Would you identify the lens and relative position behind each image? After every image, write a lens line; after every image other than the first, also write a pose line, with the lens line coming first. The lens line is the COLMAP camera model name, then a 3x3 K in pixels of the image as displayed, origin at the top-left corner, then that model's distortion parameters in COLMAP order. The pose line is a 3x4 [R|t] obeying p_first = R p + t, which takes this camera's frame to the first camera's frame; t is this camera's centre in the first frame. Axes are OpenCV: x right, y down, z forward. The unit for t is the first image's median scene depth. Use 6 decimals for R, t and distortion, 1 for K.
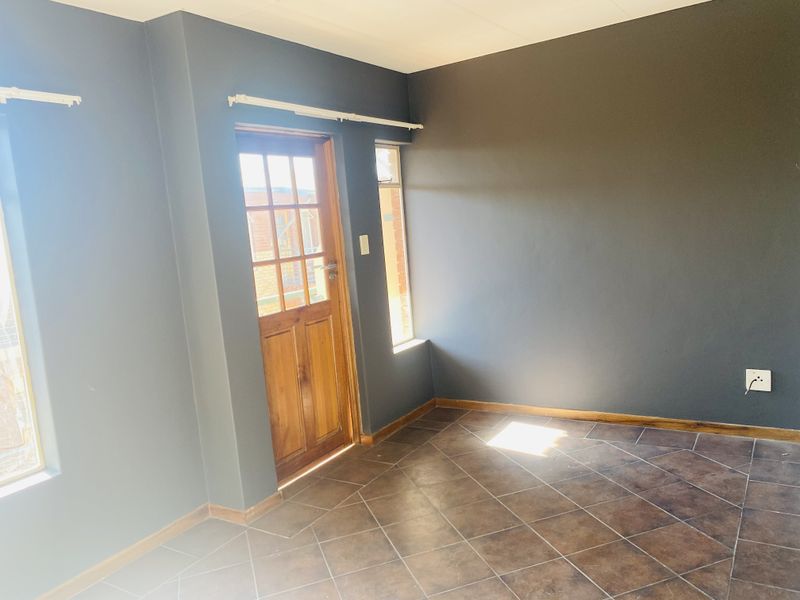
lens RADIAL K [[615.7, 0, 409.1], [0, 615.7, 288.4], [0, 0, 1]] dist [0.050301, -0.059774]
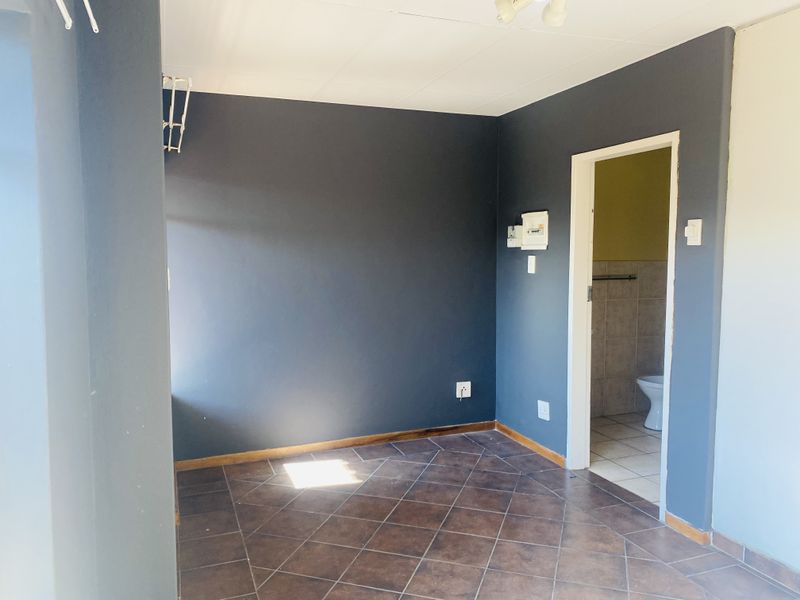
lens RADIAL K [[615.7, 0, 409.1], [0, 615.7, 288.4], [0, 0, 1]] dist [0.050301, -0.059774]
pose [[0.597853, 0.030829, 0.801013, -0.604083], [0.040072, 0.996861, -0.068275, 0.013059], [-0.800604, 0.072916, 0.594741, 0.271310]]
